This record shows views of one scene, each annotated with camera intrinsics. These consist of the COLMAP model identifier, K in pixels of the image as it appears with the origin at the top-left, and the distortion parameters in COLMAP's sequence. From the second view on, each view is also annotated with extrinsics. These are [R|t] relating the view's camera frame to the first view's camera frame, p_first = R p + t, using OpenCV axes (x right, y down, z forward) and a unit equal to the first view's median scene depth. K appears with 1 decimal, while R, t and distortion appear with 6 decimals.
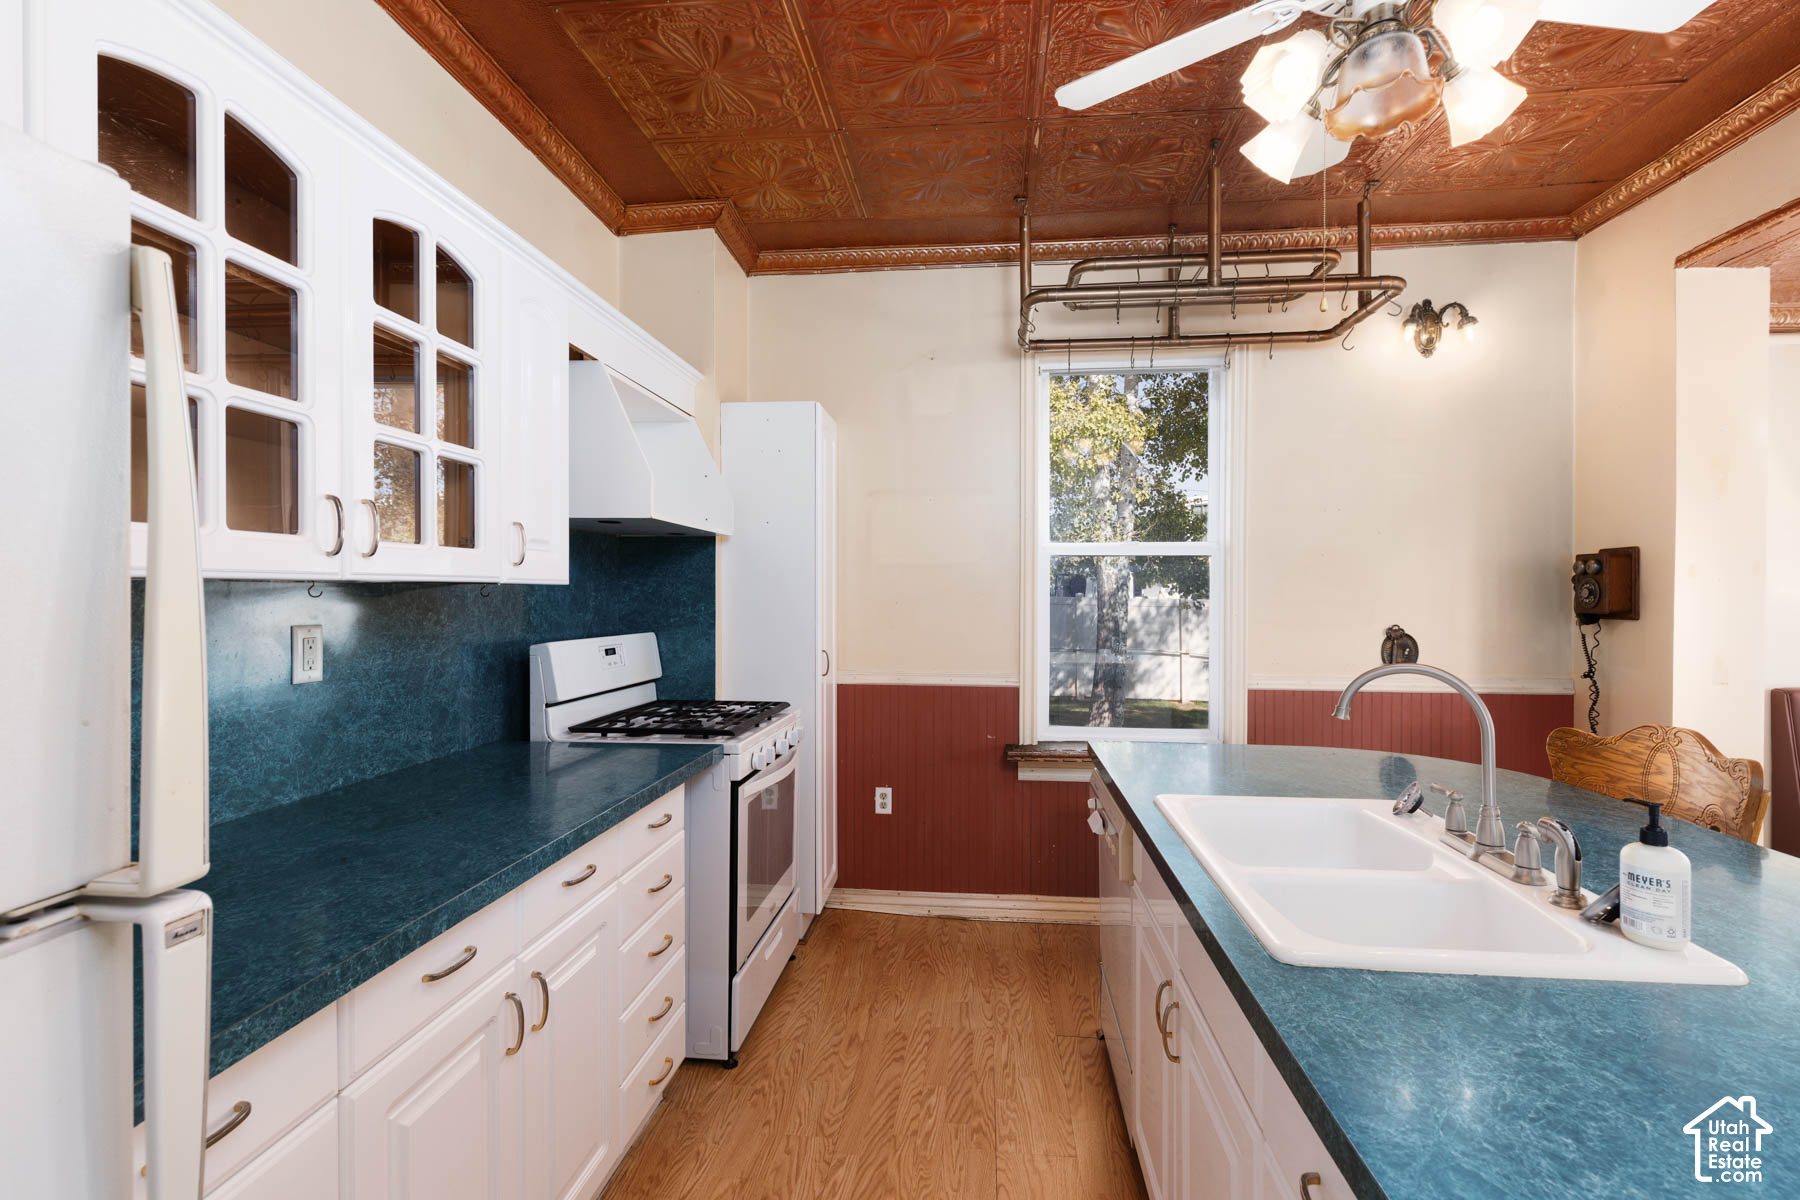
lens RADIAL K [[829.9, 0, 932.0], [0, 829.9, 599.5], [0, 0, 1]] dist [0.014581, -0.005893]
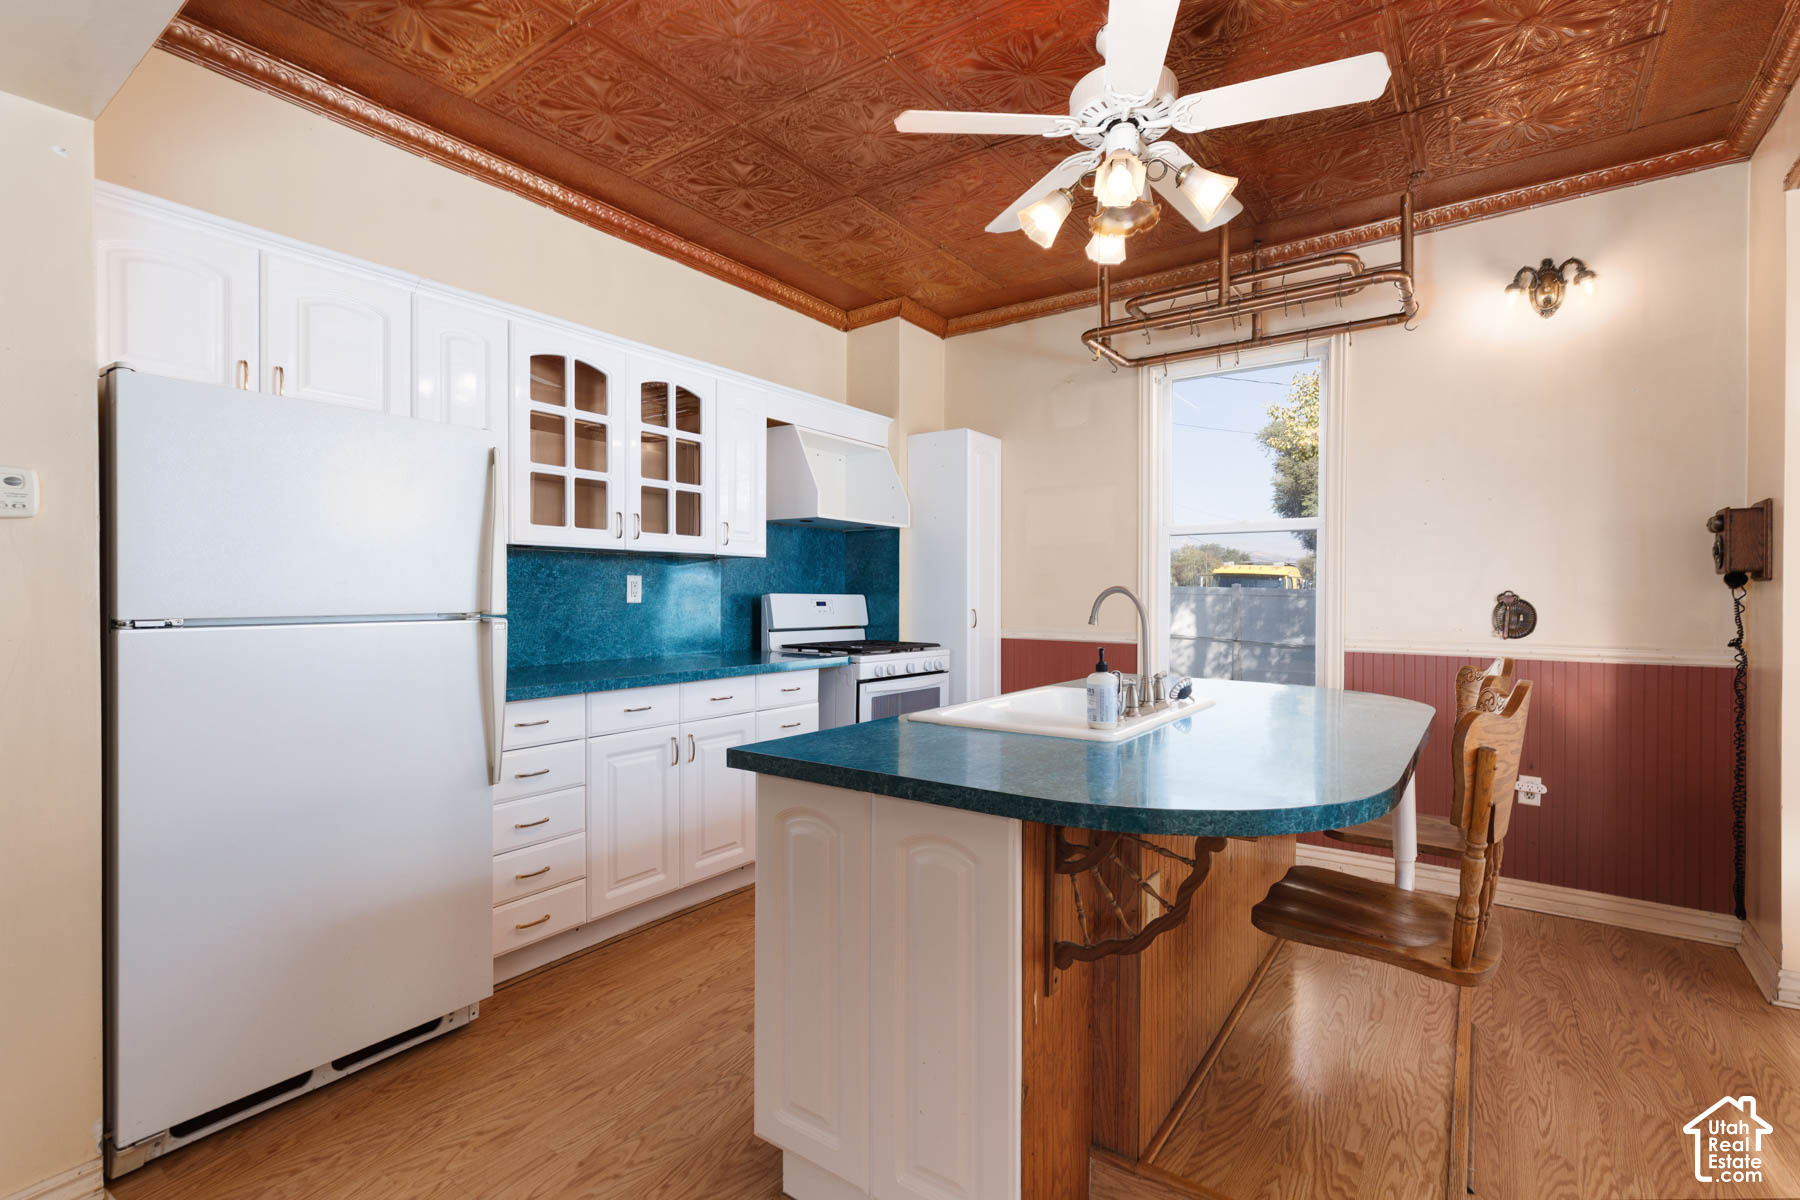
lens RADIAL K [[829.9, 0, 904.7], [0, 829.9, 598.7], [0, 0, 1]] dist [0.014581, -0.005893]
pose [[0.863966, 0.002388, -0.503545, 0.477621], [-0.004471, 0.999986, -0.002930, 0.050281], [0.503530, 0.004782, 0.863964, -0.246020]]
